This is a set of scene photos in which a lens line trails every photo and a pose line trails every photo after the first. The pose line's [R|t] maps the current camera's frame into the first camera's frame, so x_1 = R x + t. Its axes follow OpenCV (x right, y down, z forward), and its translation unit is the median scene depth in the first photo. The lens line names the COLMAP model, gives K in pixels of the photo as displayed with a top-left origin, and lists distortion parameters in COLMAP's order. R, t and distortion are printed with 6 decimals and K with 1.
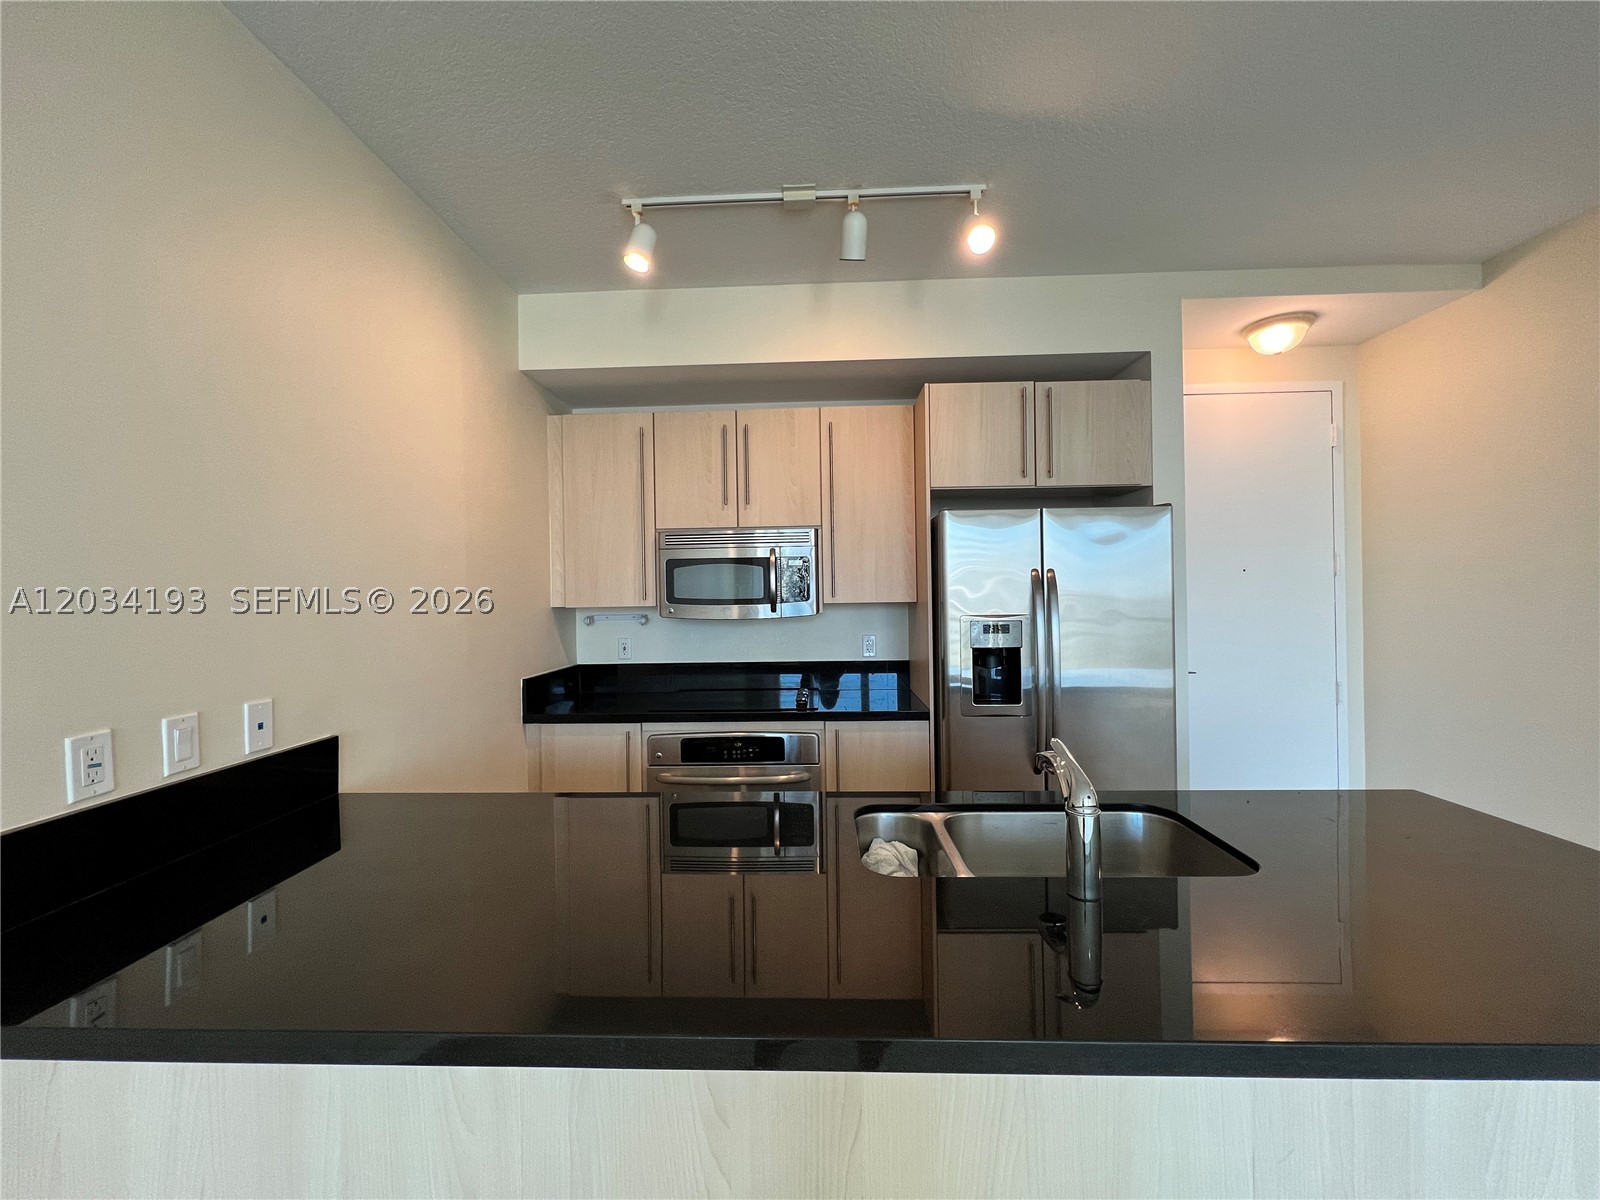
lens RADIAL K [[639.1, 0, 794.1], [0, 639.1, 598.4], [0, 0, 1]] dist [-0.003052, 0.001479]
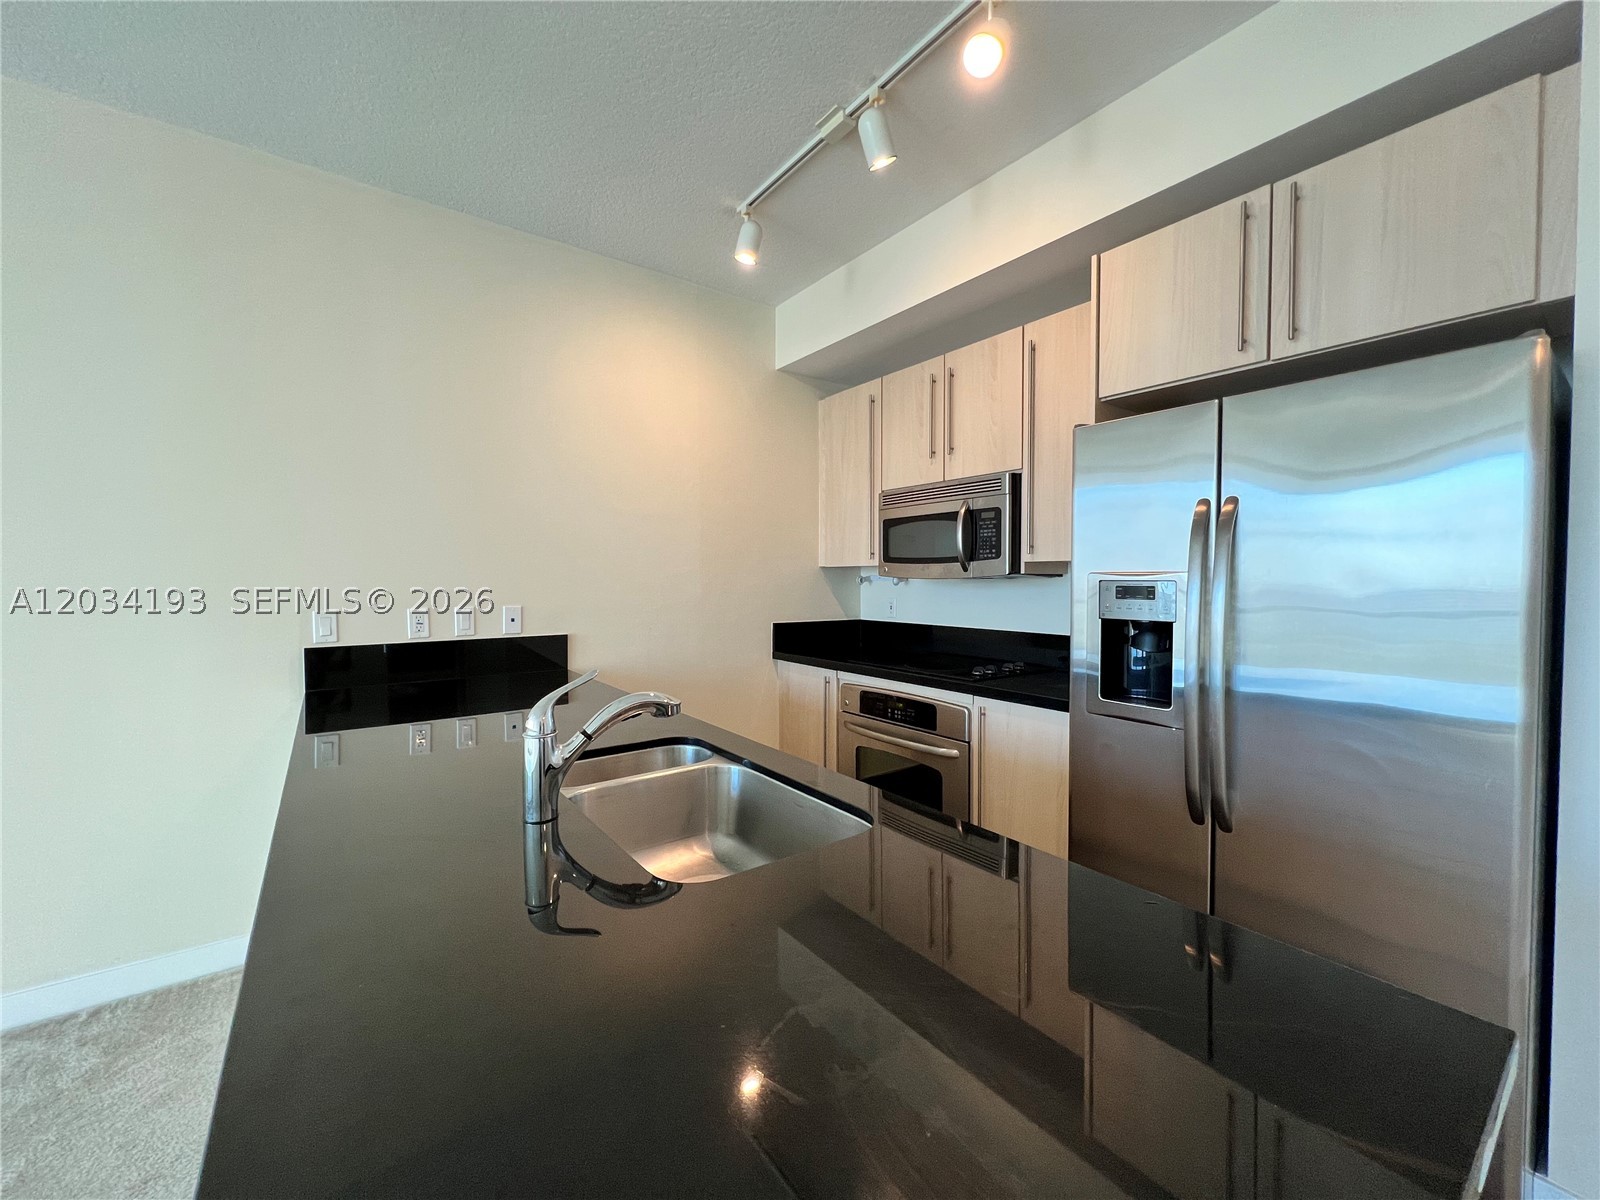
lens RADIAL K [[639.1, 0, 799.3], [0, 639.1, 595.7], [0, 0, 1]] dist [-0.003052, 0.001479]
pose [[0.620453, 0.036758, -0.783382, 0.574507], [-0.015726, 0.999283, 0.034434, 0.030757], [0.784086, -0.009045, 0.620586, 0.277893]]
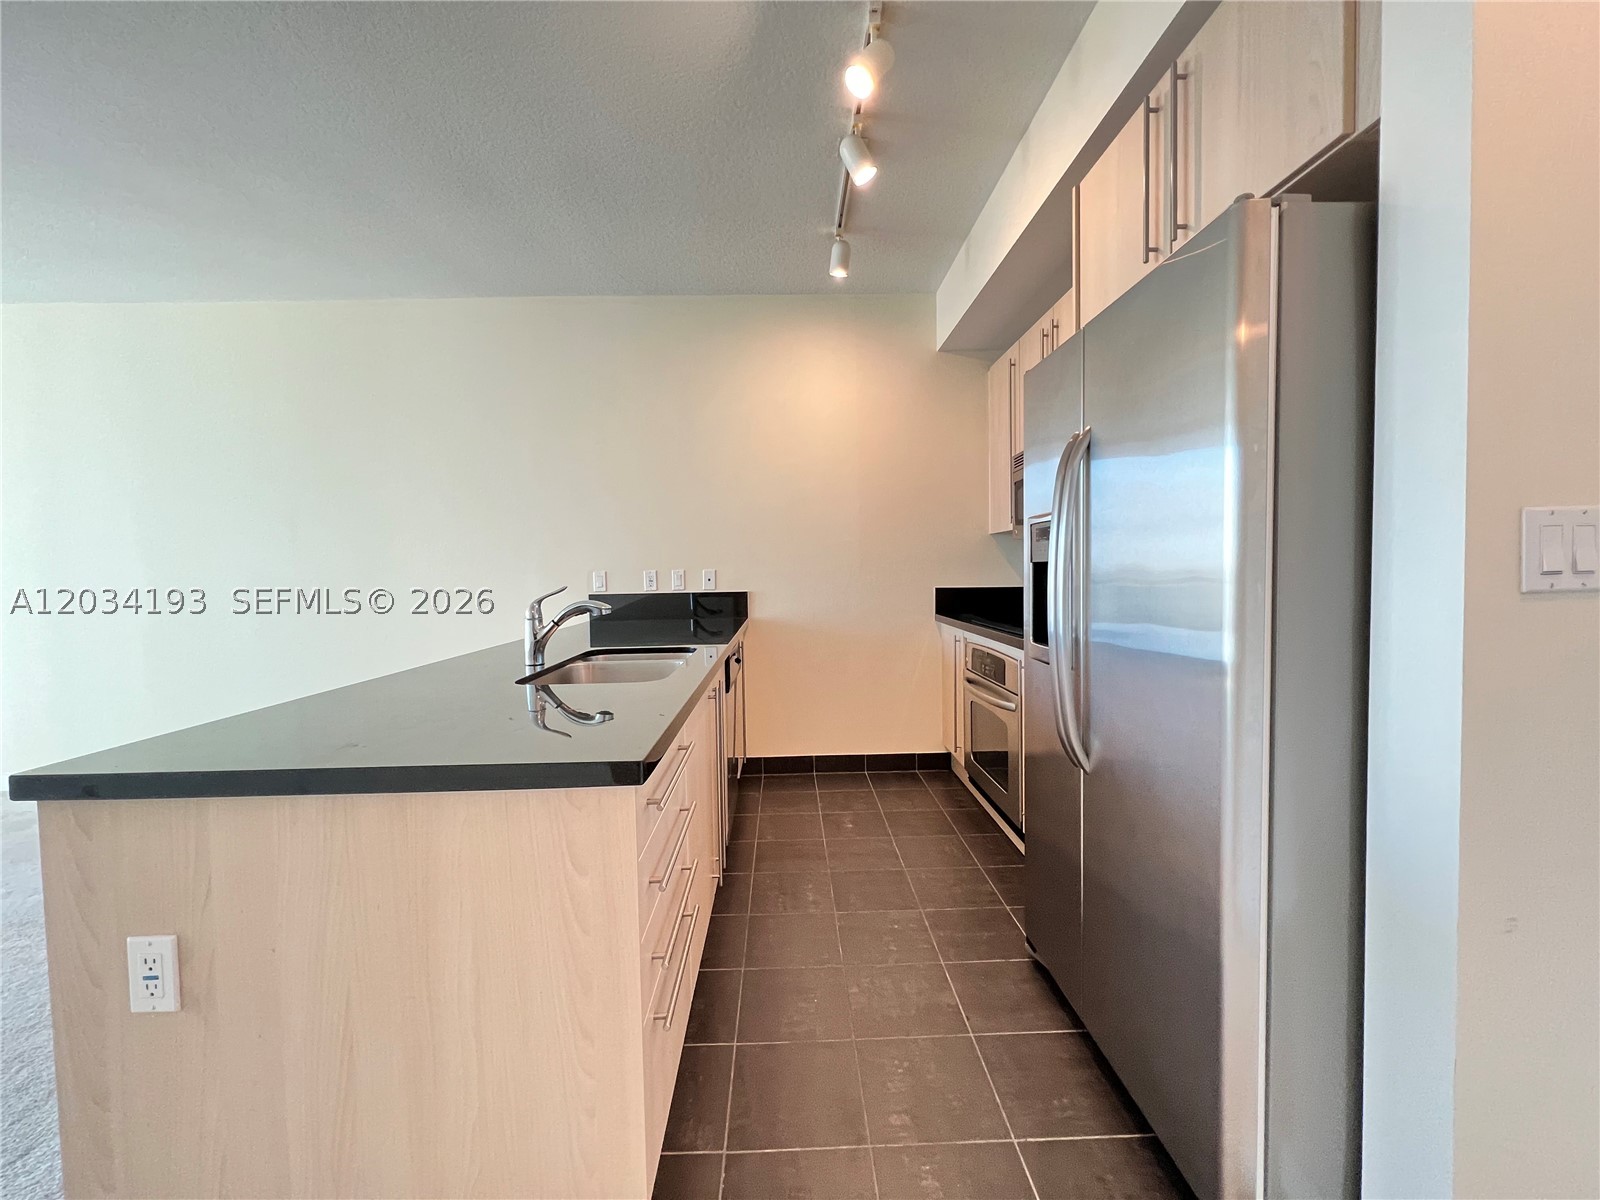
lens RADIAL K [[639.1, 0, 798.3], [0, 639.1, 593.1], [0, 0, 1]] dist [-0.003052, 0.001479]
pose [[0.058347, 0.048138, -0.997135, 0.893319], [0.007648, 0.998786, 0.048665, 0.071468], [0.998267, -0.010465, 0.057908, 0.645136]]
